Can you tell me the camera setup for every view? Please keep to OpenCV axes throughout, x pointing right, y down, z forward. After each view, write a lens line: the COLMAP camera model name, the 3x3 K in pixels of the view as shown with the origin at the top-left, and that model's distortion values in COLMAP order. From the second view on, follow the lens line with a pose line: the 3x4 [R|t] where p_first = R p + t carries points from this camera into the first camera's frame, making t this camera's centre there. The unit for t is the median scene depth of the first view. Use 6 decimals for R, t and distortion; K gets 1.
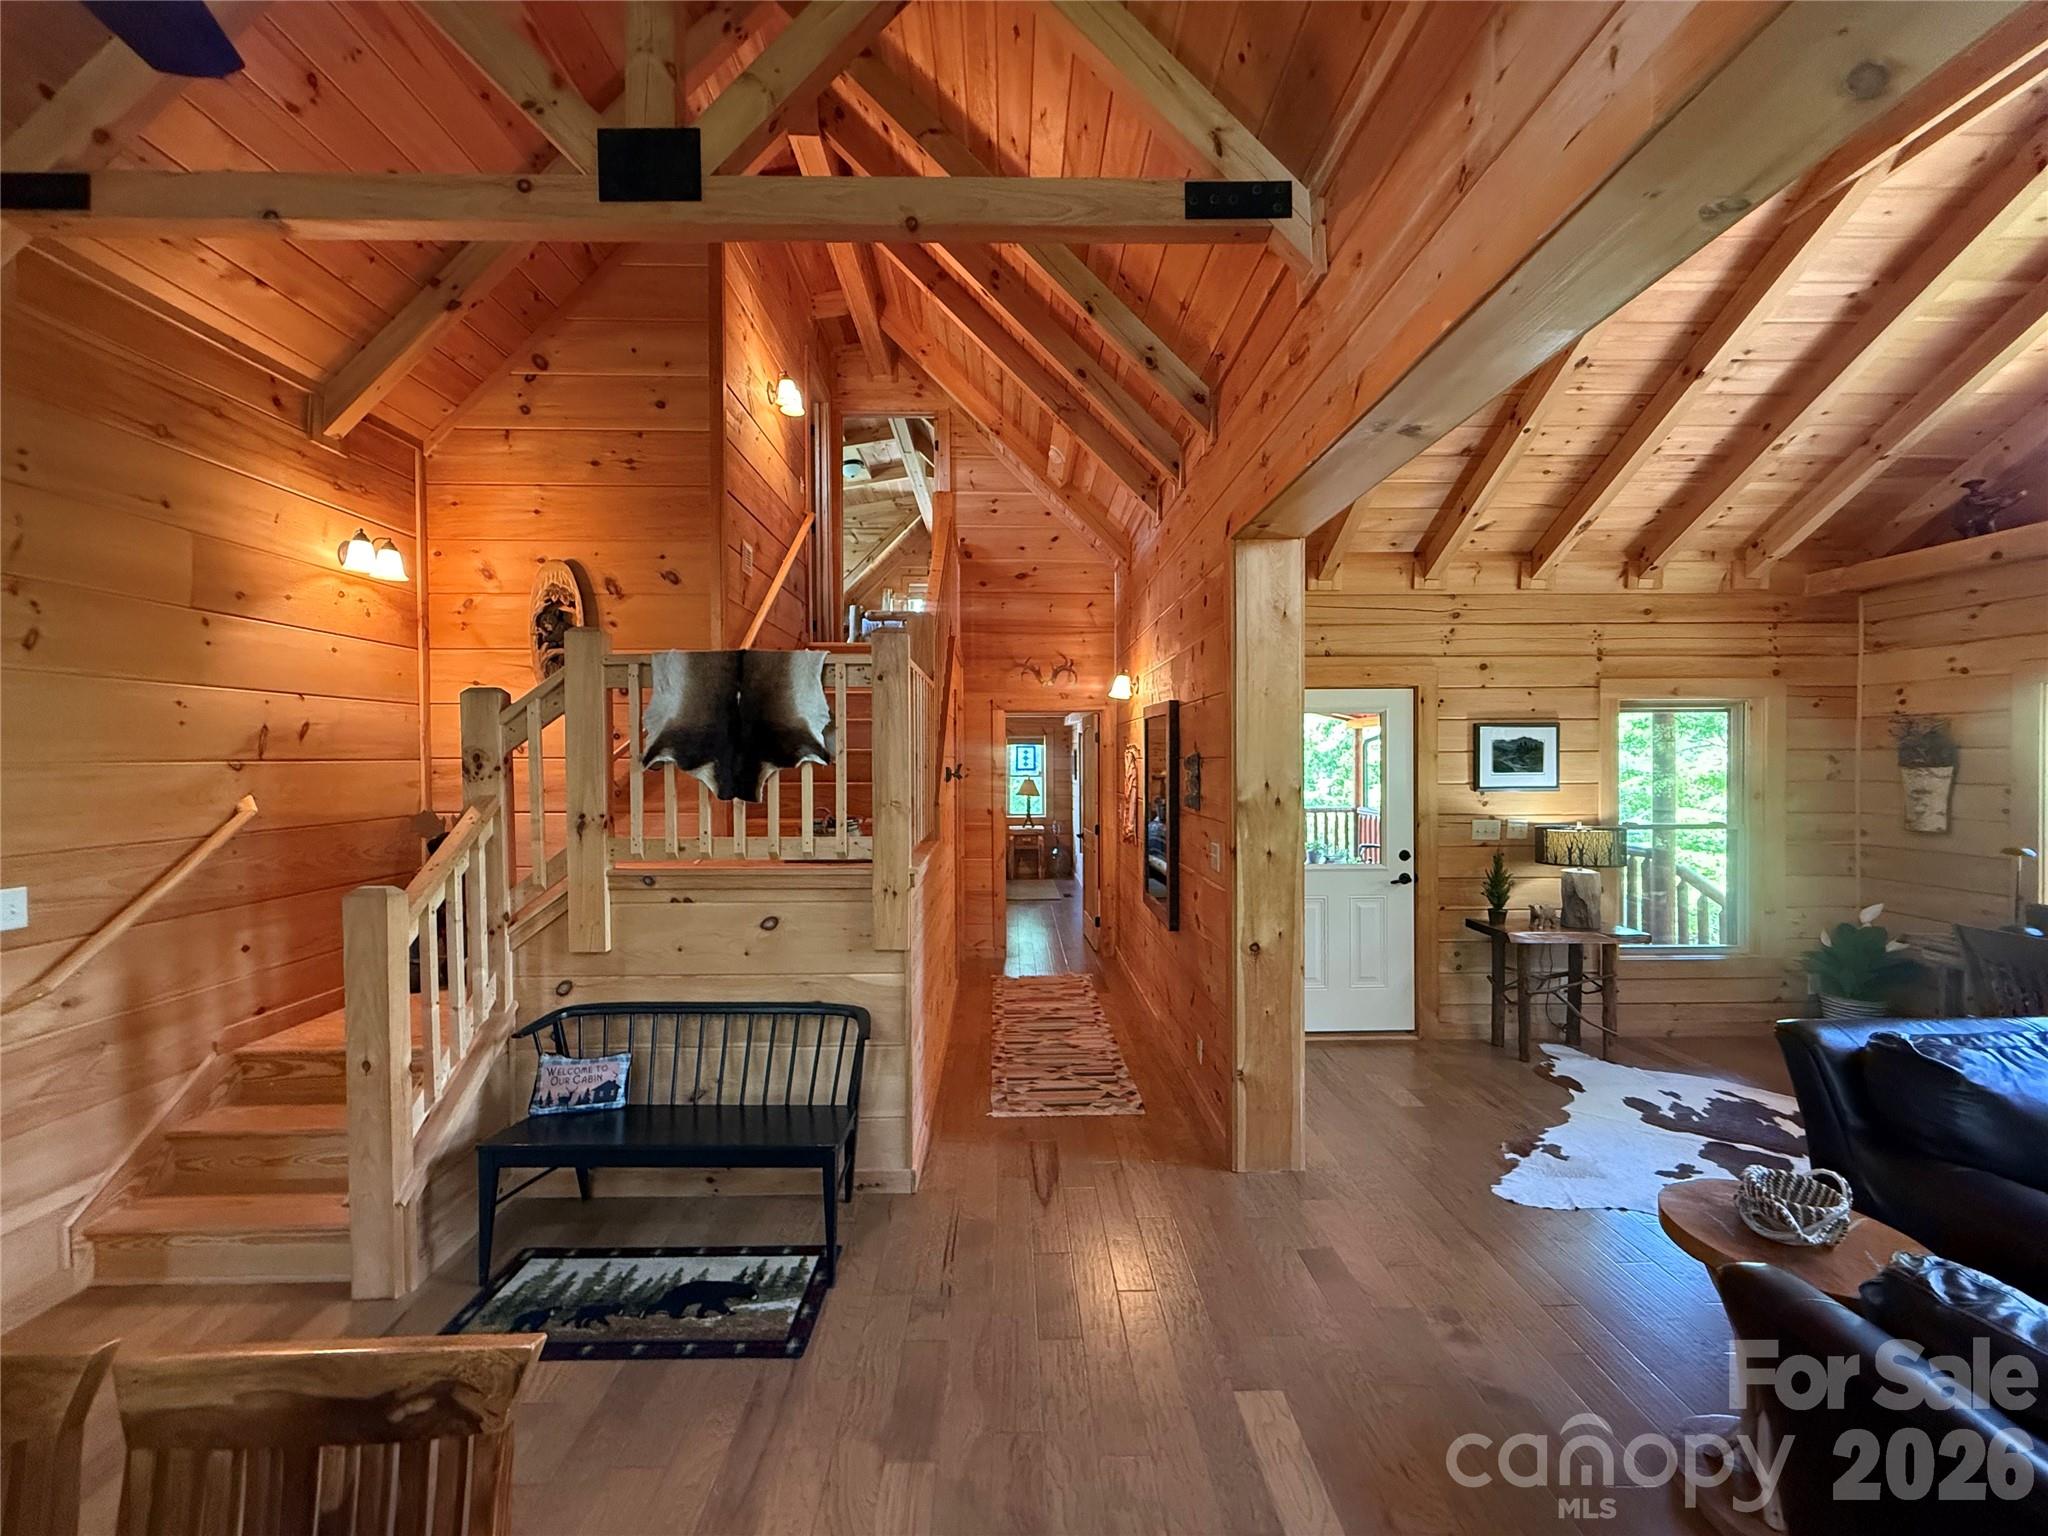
lens RADIAL K [[814.9, 0, 1022.0], [0, 814.9, 767.7], [0, 0, 1]] dist [0.001590, -0.000461]
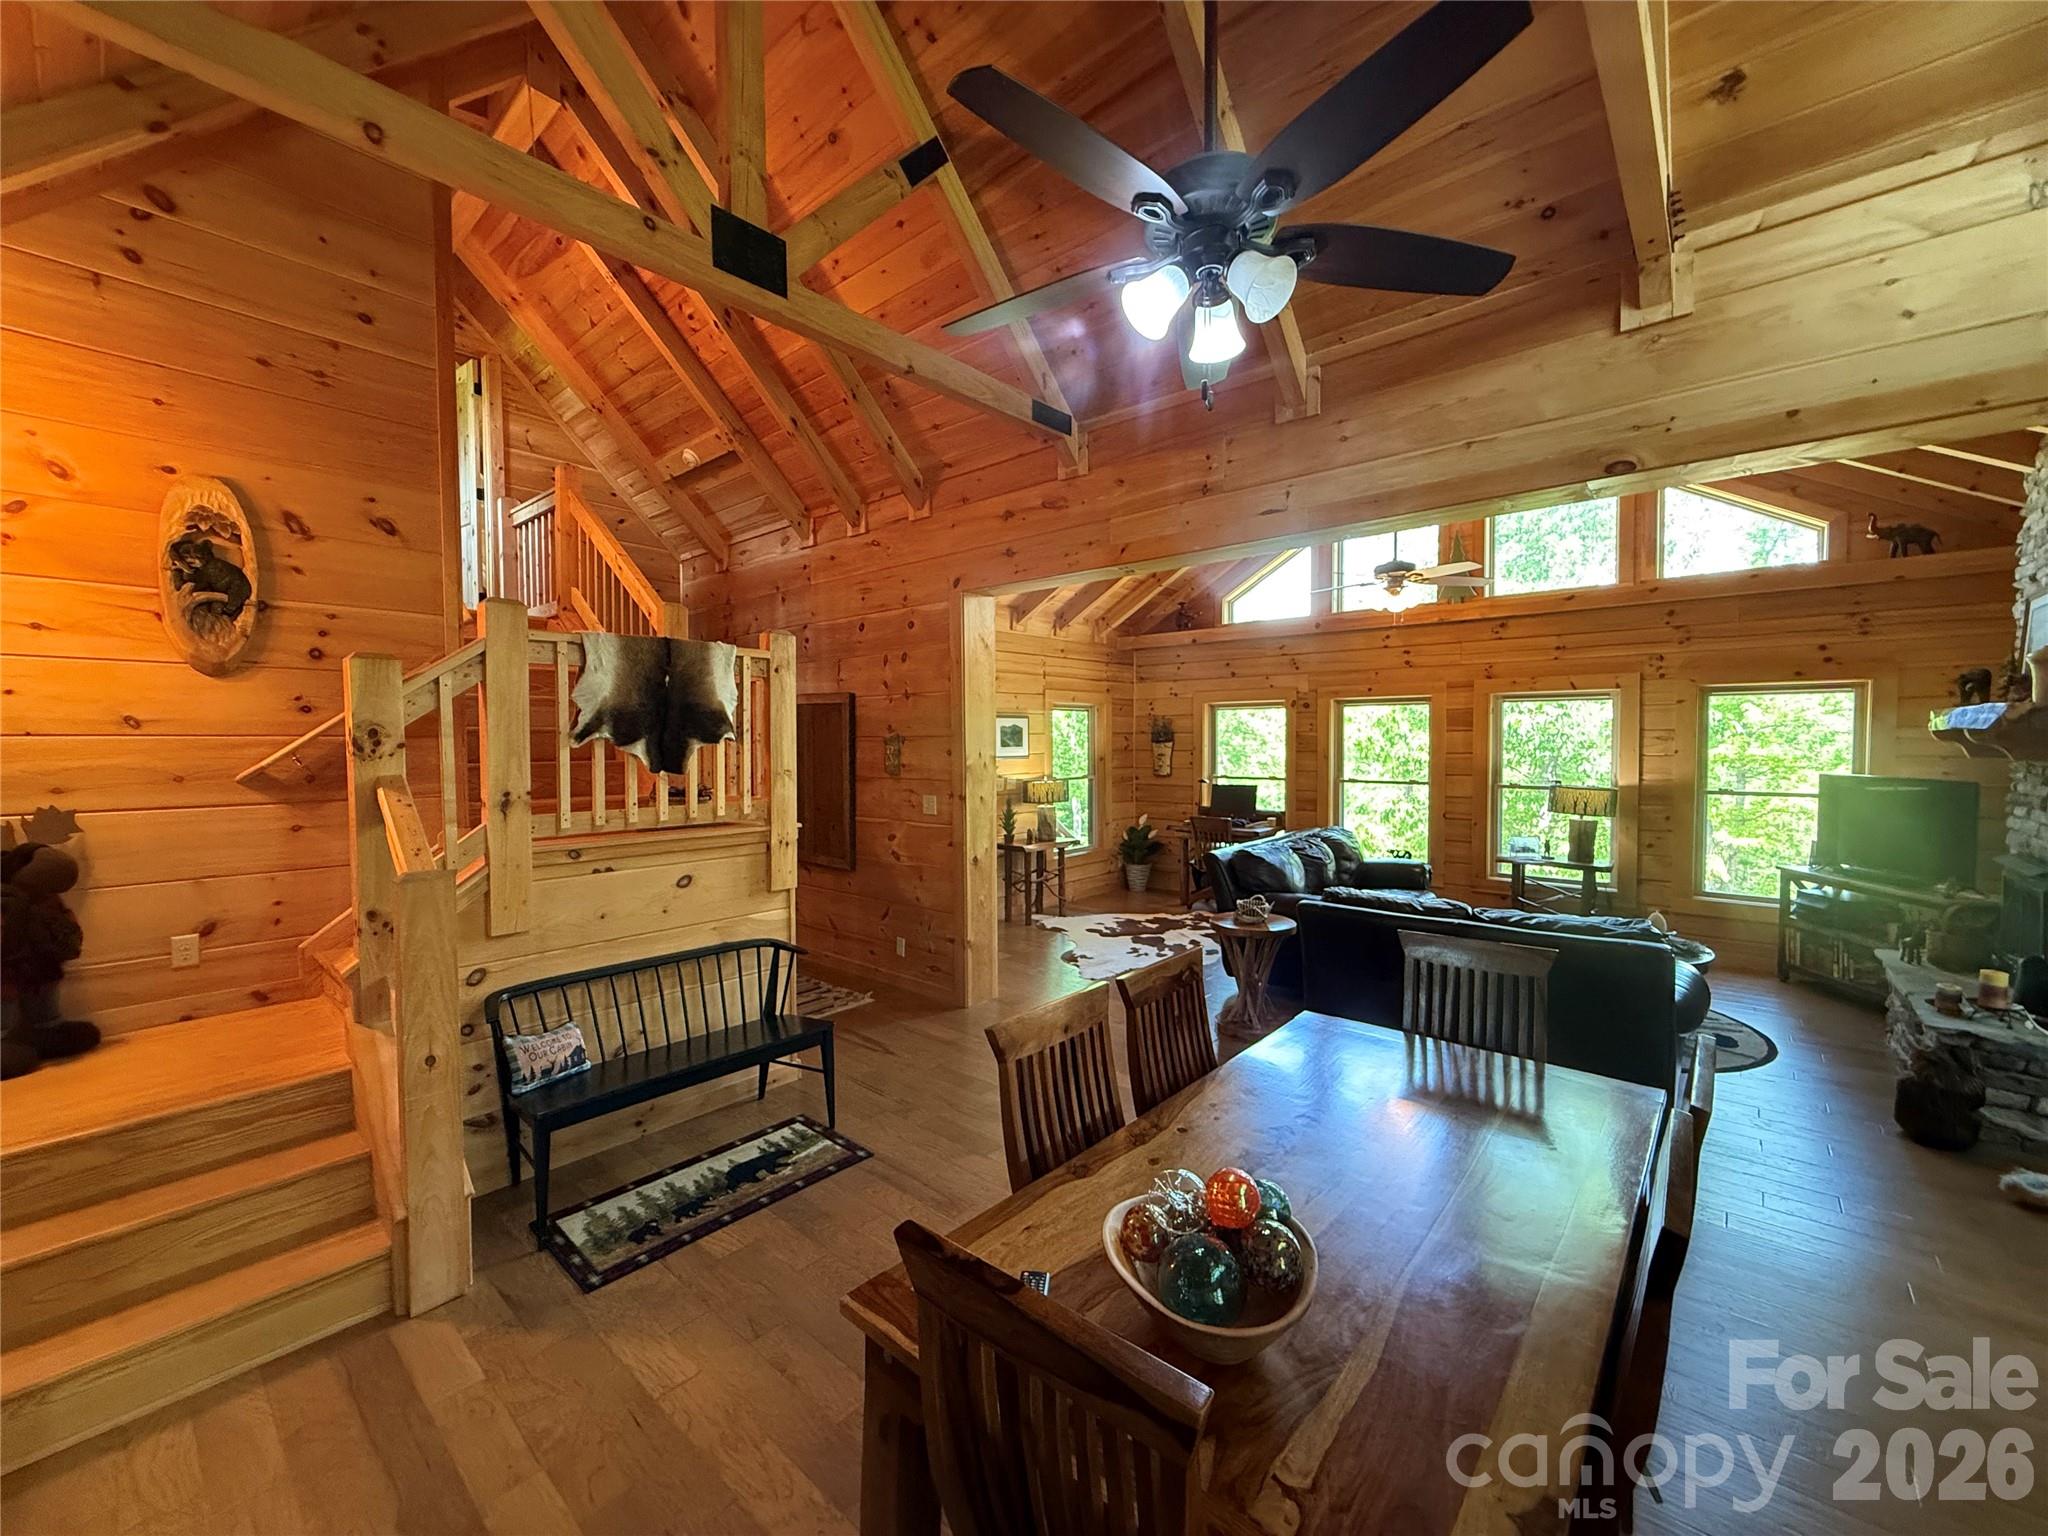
lens RADIAL K [[814.9, 0, 1020.5], [0, 814.9, 767.3], [0, 0, 1]] dist [0.001590, -0.000461]
pose [[0.673184, -0.025213, 0.739045, -0.673576], [0.010905, 0.999648, 0.024171, 0.008459], [-0.739394, -0.008213, 0.673223, -0.084711]]
